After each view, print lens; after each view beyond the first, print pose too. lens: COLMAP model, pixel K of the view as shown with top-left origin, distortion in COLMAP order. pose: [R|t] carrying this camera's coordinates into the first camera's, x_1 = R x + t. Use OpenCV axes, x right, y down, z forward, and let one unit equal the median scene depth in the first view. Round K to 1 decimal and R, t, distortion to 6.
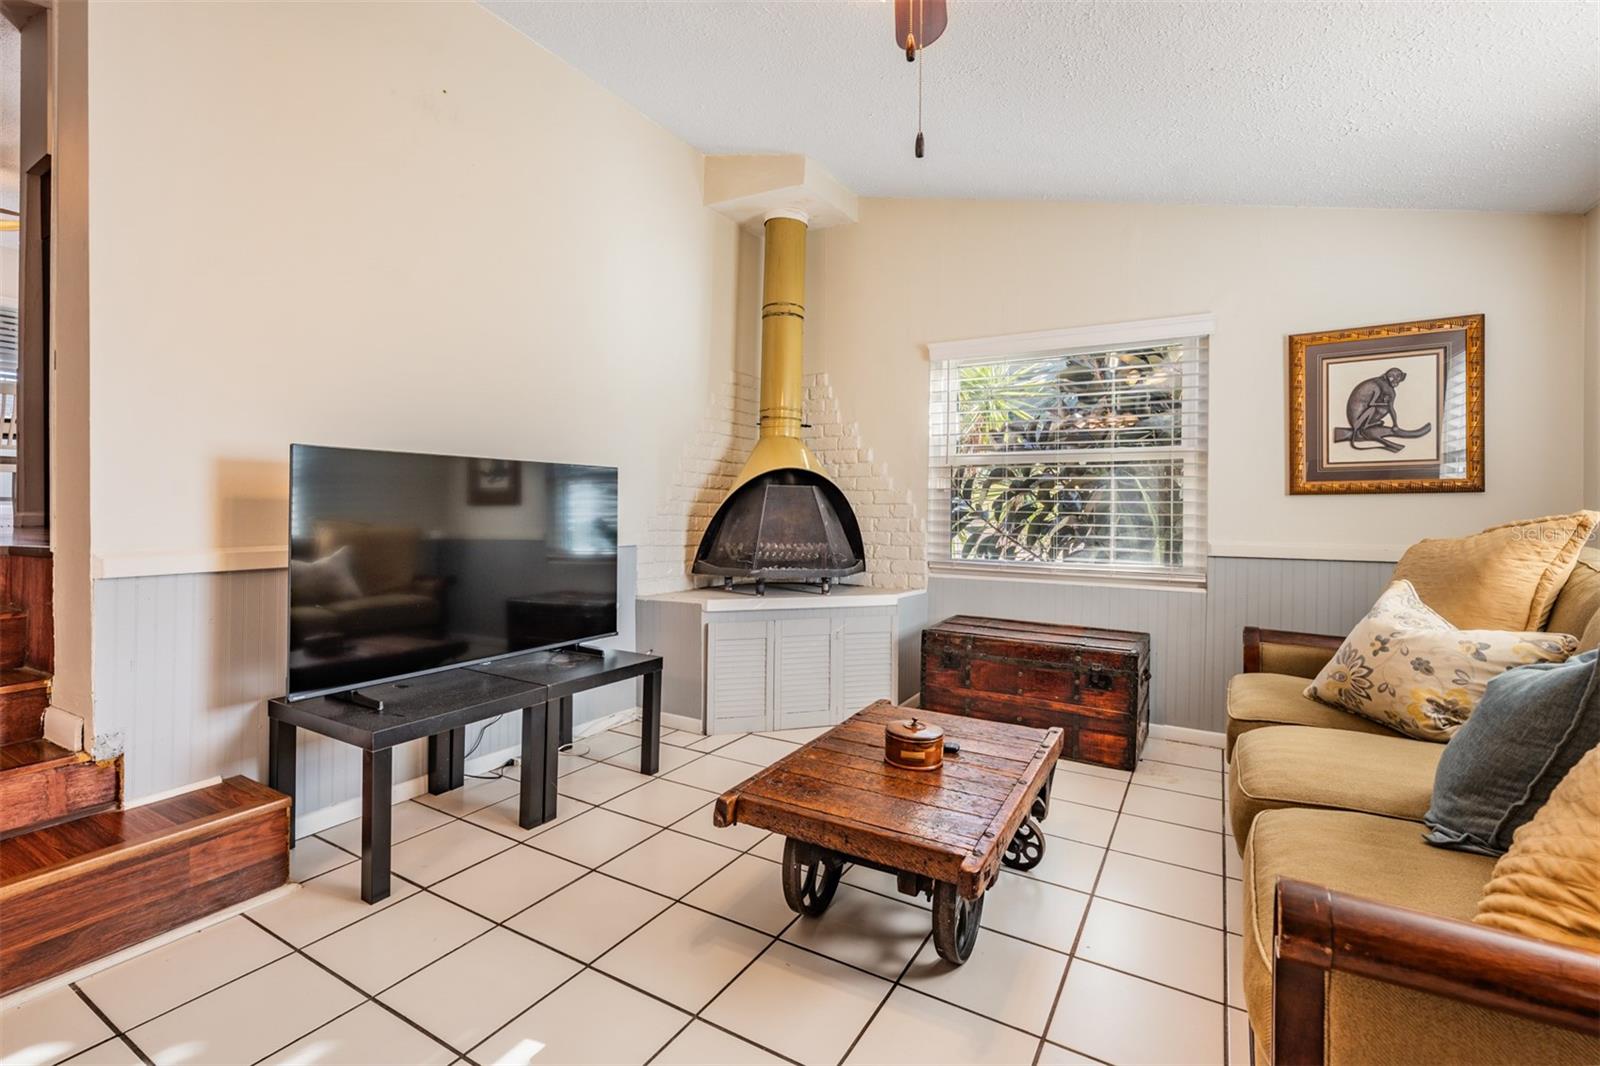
lens RADIAL K [[700.6, 0, 811.4], [0, 700.6, 508.2], [0, 0, 1]] dist [-0.001258, -0.000417]
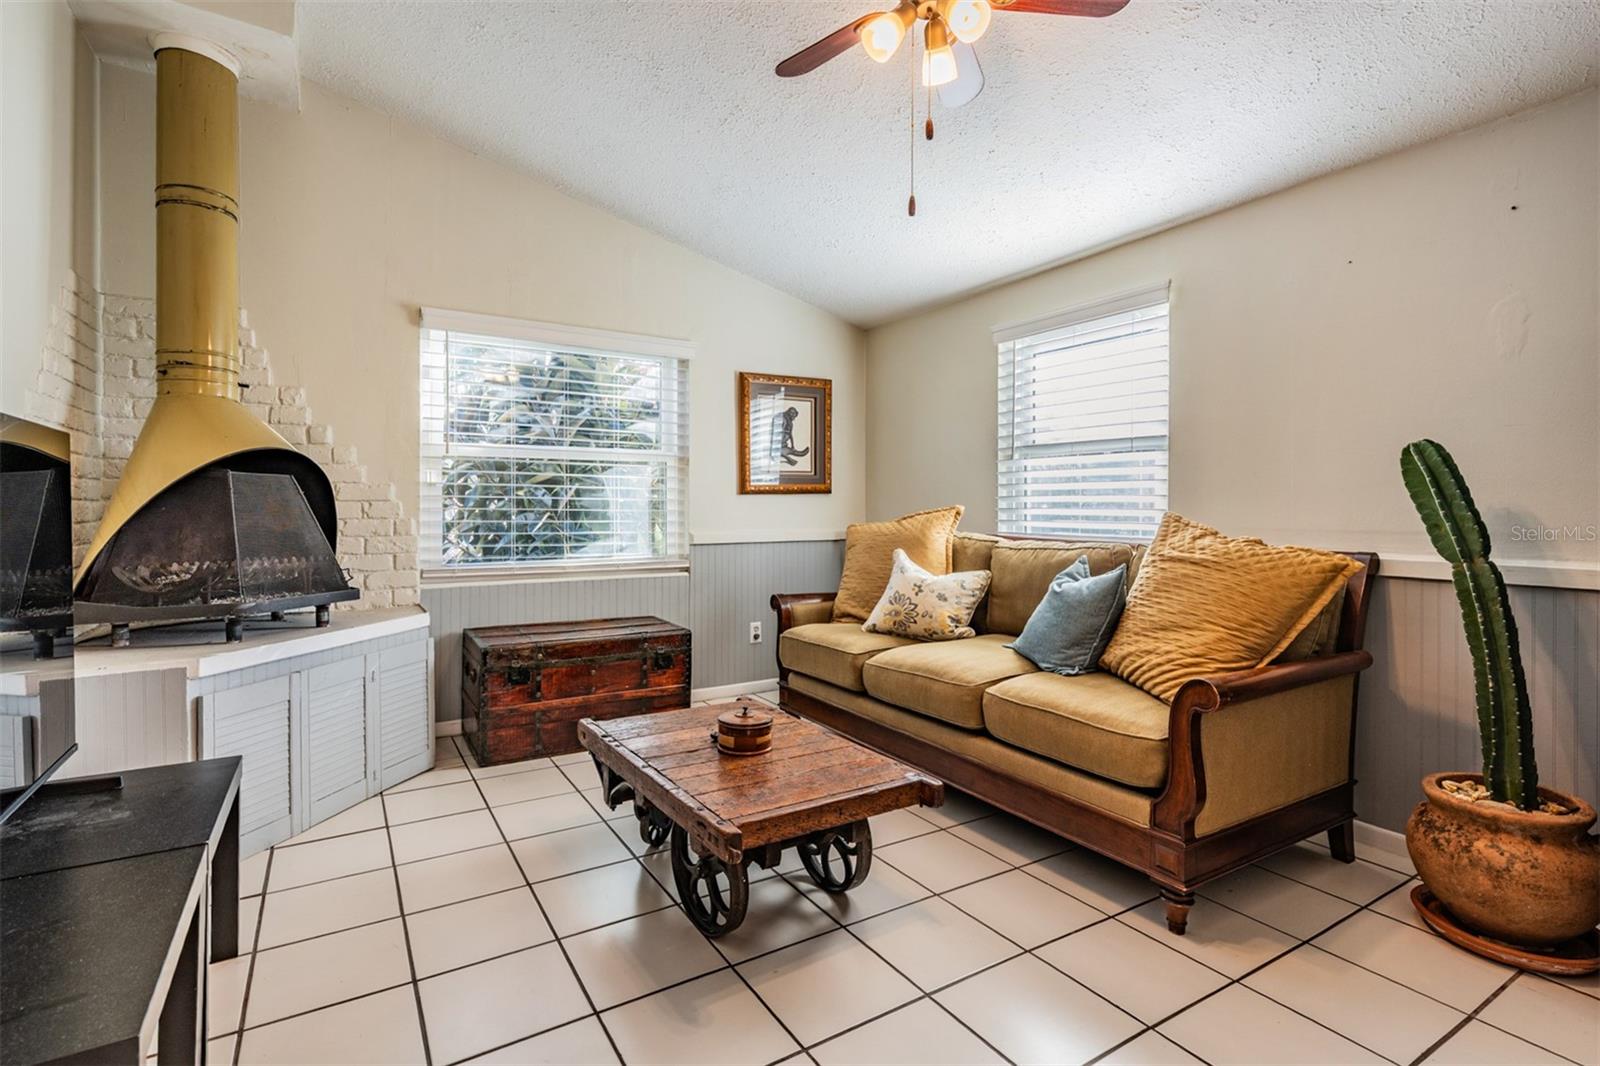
lens RADIAL K [[745.9, 0, 770.3], [0, 745.9, 513.4], [0, 0, 1]] dist [0.000096, -0.000219]
pose [[0.488119, -0.013991, 0.872665, -0.508928], [0.003122, 0.999893, 0.014284, -0.002854], [-0.872771, -0.004248, 0.488111, 0.270925]]
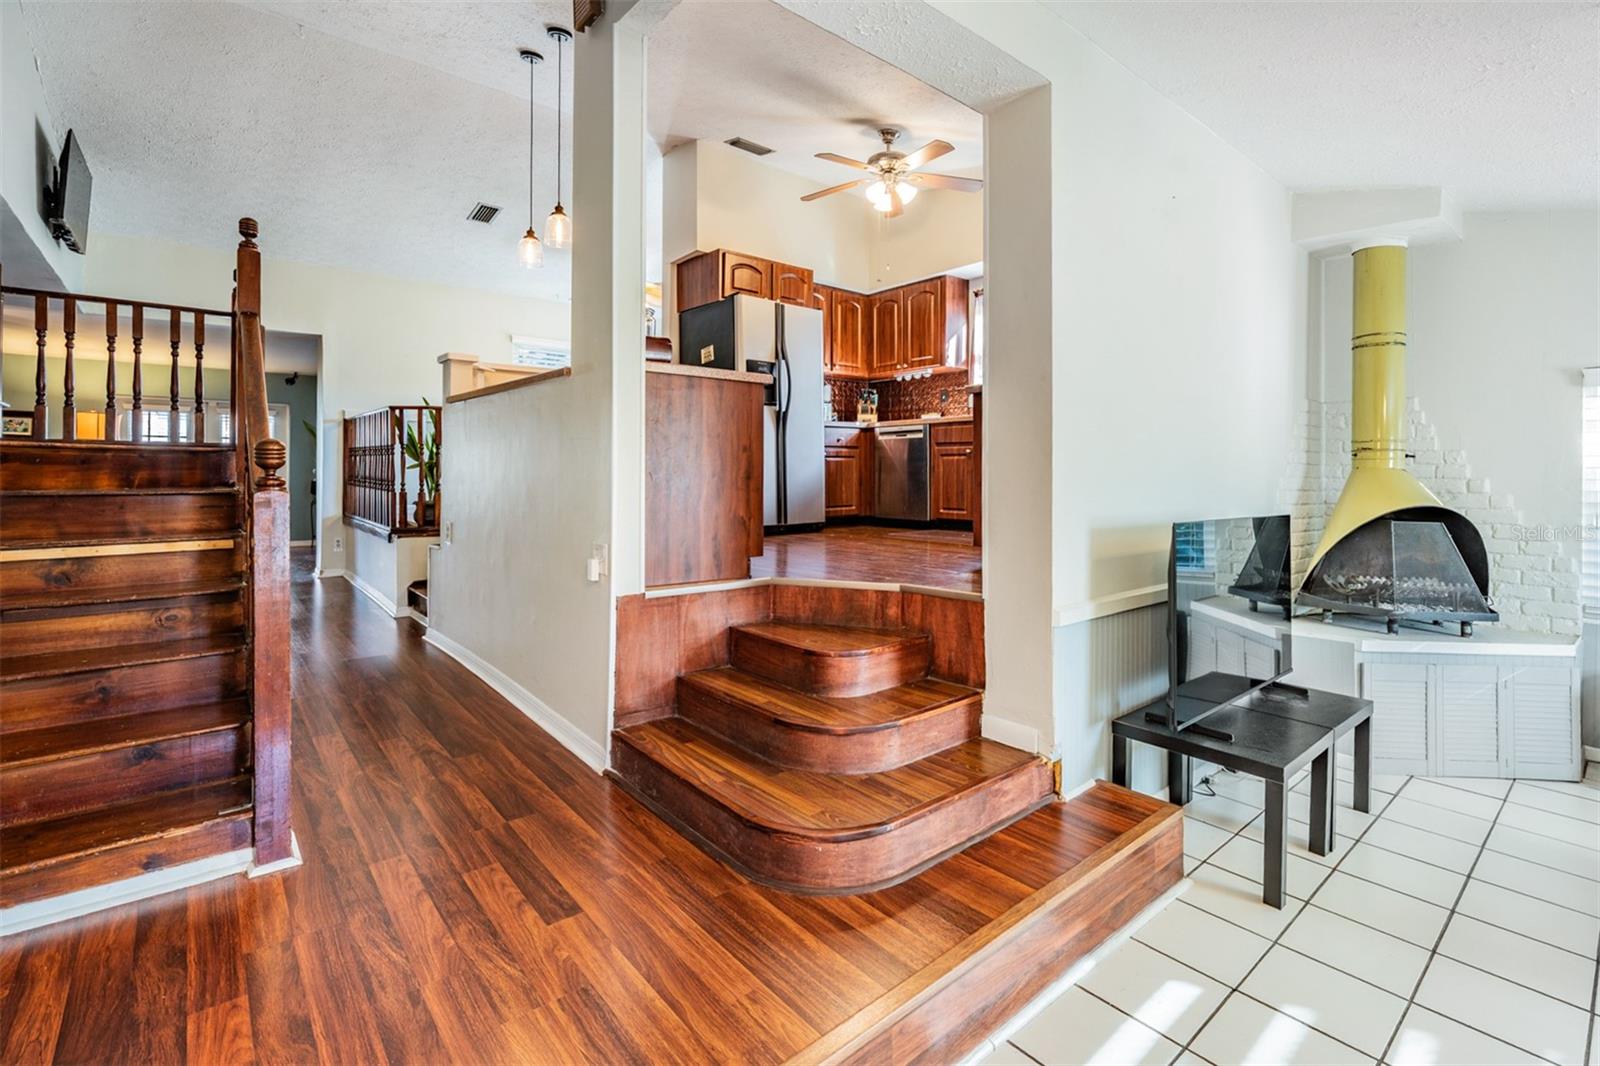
lens RADIAL K [[727.0, 0, 807.4], [0, 727.0, 463.0], [0, 0, 1]] dist [-0.001327, -0.000495]
pose [[0.943863, -0.001578, -0.330333, -0.608534], [-0.004586, 0.999830, -0.017881, -0.112927], [0.330305, 0.018392, 0.943695, -0.296202]]
